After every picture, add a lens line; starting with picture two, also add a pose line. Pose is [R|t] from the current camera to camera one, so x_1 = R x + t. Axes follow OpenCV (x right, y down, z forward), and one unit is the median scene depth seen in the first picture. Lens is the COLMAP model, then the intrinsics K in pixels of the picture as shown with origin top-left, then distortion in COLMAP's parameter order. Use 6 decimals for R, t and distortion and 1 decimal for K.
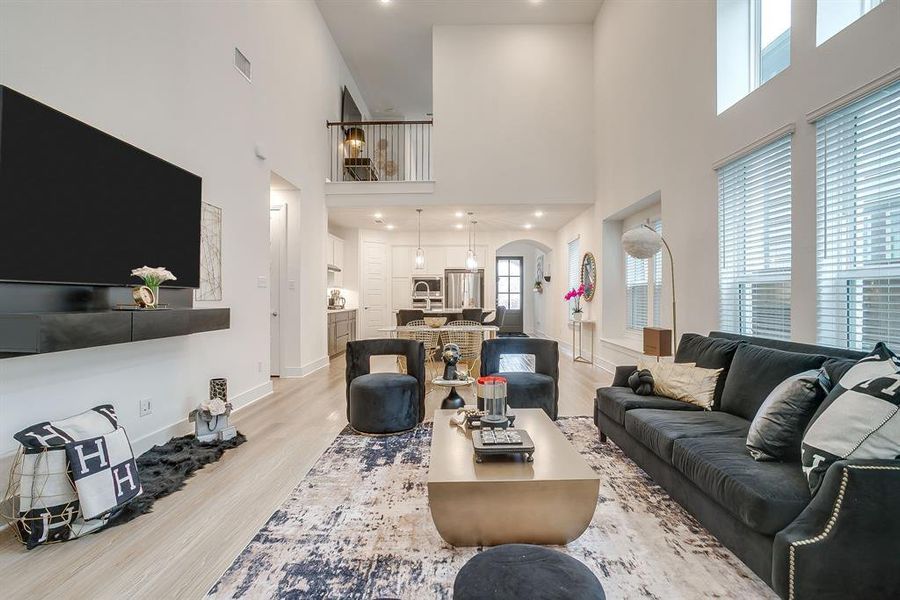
lens RADIAL K [[460.2, 0, 459.8], [0, 460.2, 292.0], [0, 0, 1]] dist [-0.050791, 0.023771]
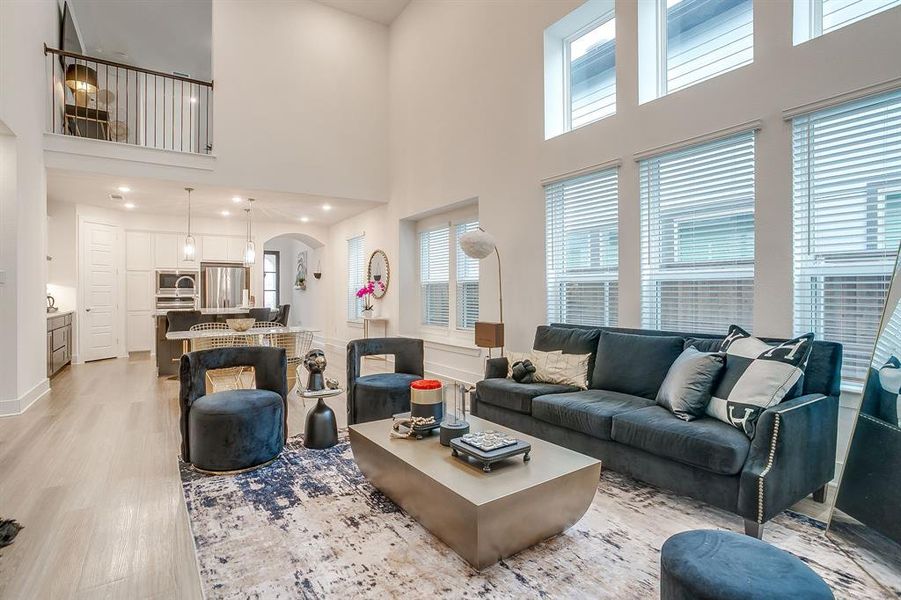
lens RADIAL K [[456.1, 0, 452.2], [0, 456.1, 290.1], [0, 0, 1]] dist [-0.069398, 0.044887]
pose [[0.829726, 0.002961, 0.558163, -0.283154], [-0.003228, 0.999995, -0.000506, 0.002393], [-0.558162, -0.001382, 0.829731, 0.151047]]
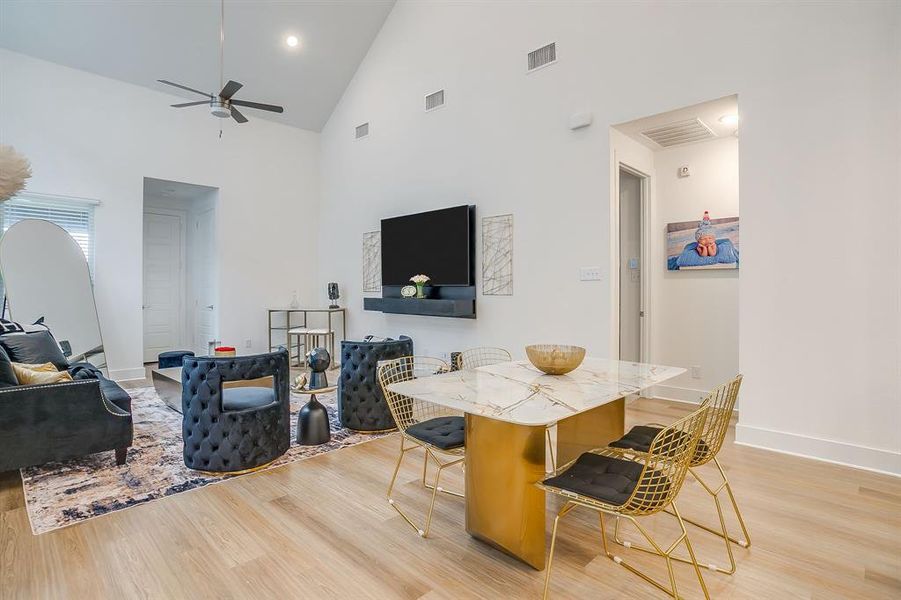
lens RADIAL K [[460.7, 0, 460.3], [0, 460.7, 292.0], [0, 0, 1]] dist [-0.050791, 0.023771]
pose [[-0.697720, 0.009452, -0.716308, 0.416150], [0.010262, 0.999942, 0.003199, 0.006531], [0.716297, -0.005119, -0.697777, 1.802408]]
